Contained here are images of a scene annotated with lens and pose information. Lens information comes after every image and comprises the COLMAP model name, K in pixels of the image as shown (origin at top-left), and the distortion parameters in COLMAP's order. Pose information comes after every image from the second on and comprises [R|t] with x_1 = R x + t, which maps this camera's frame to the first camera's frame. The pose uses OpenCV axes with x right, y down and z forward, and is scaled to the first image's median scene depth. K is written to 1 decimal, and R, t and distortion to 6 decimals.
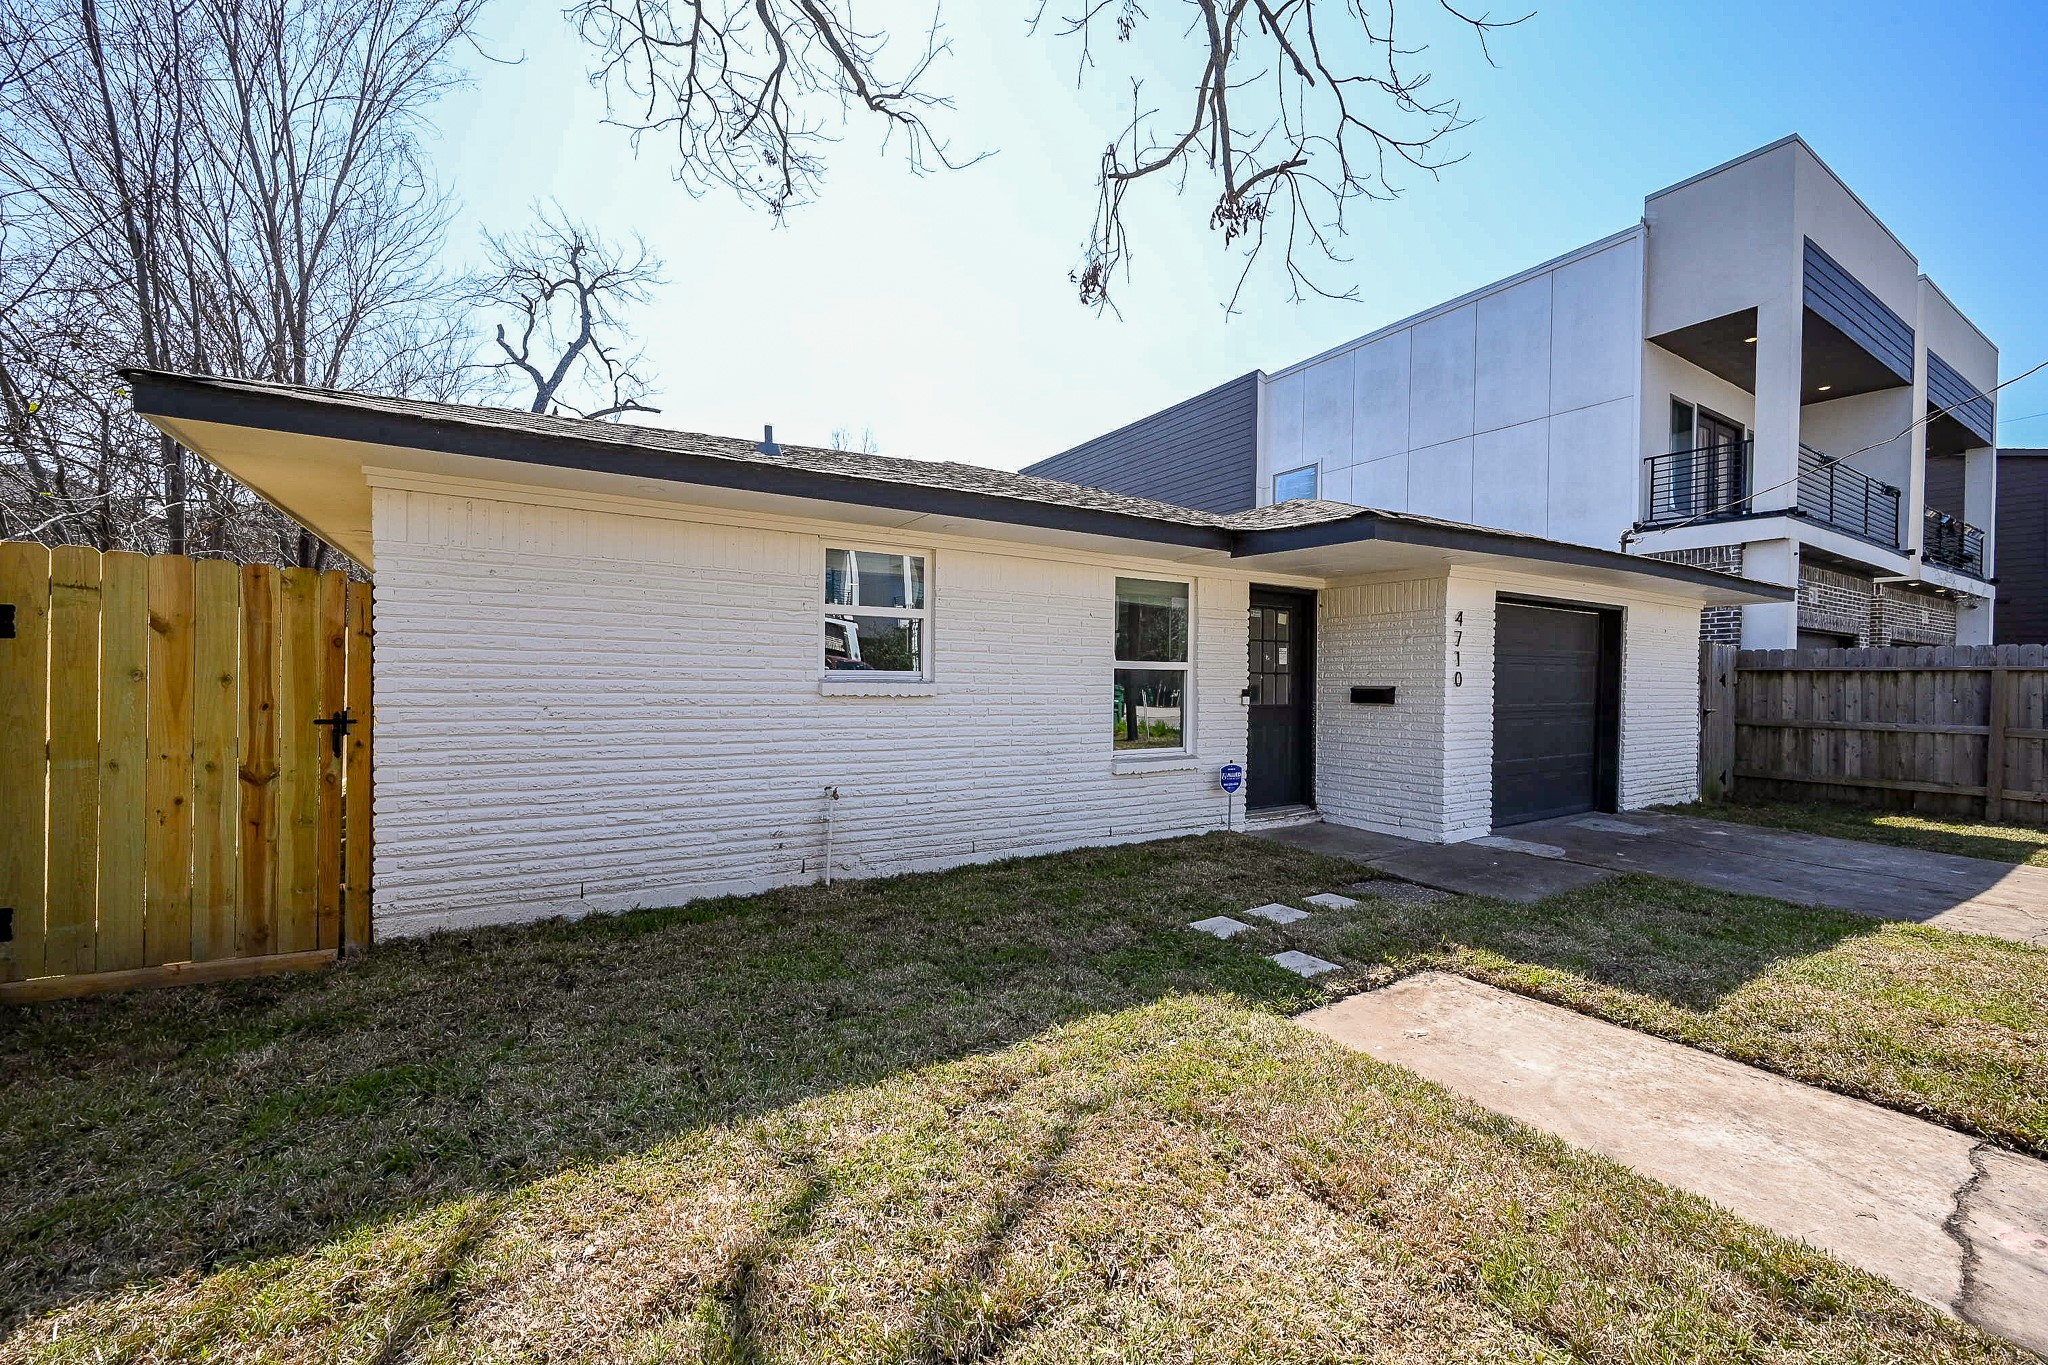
lens RADIAL K [[808.0, 0, 1030.0], [0, 808.0, 687.4], [0, 0, 1]] dist [-0.000260, 0.000071]
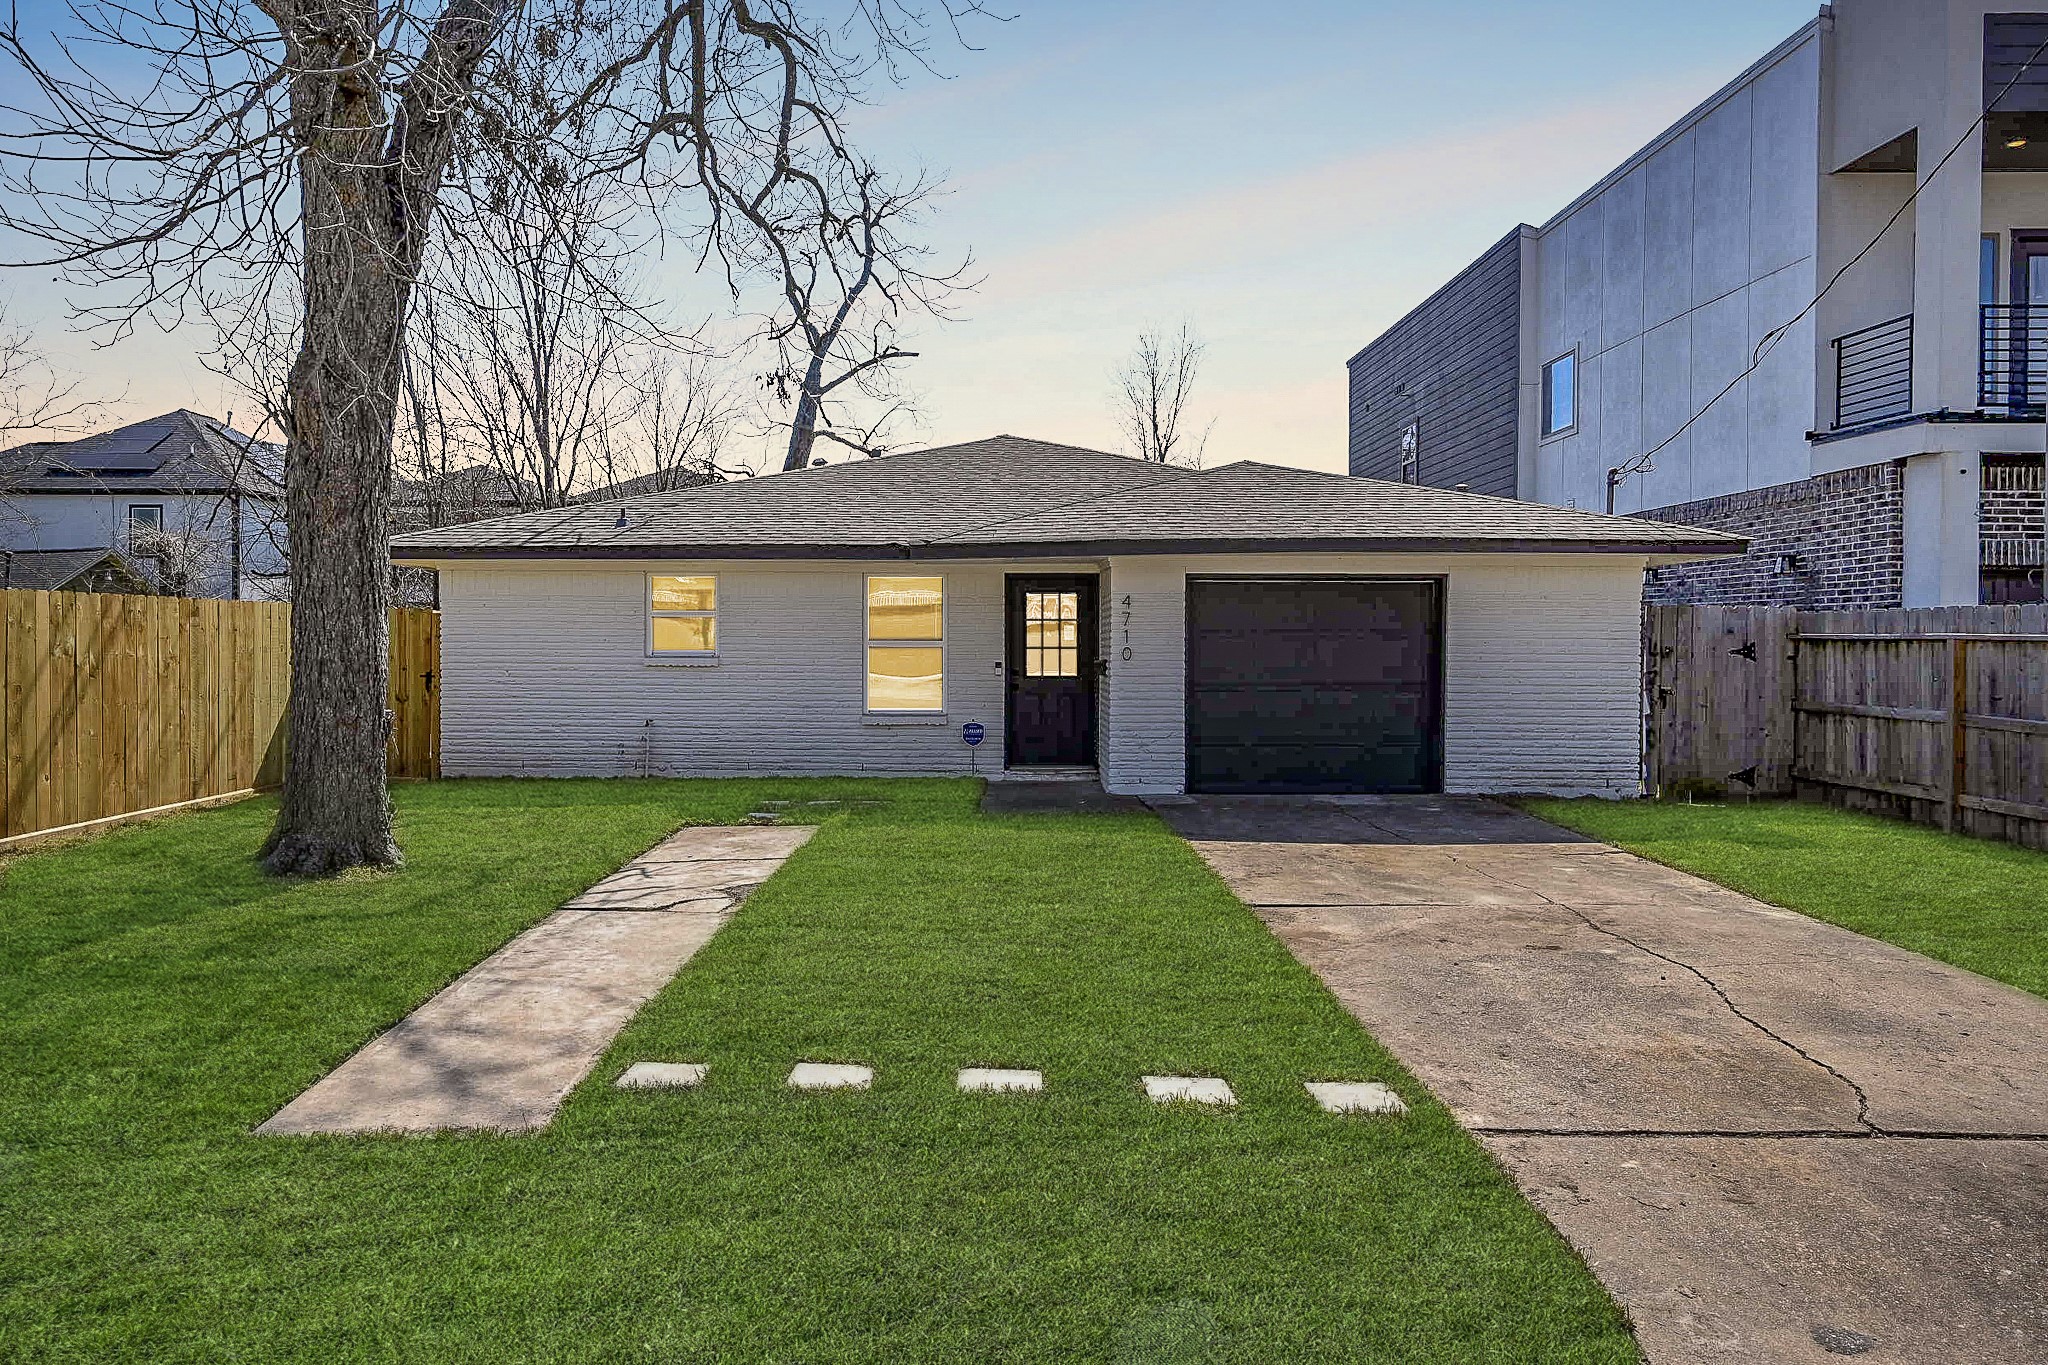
lens RADIAL K [[1369.1, 0, 1018.9], [0, 1369.1, 673.8], [0, 0, 1]] dist [-0.003266, 0.000869]
pose [[0.842204, 0.006424, -0.539120, 0.983053], [0.000455, 0.999920, 0.012626, -0.004405], [0.539159, -0.010879, 0.842134, -0.500076]]
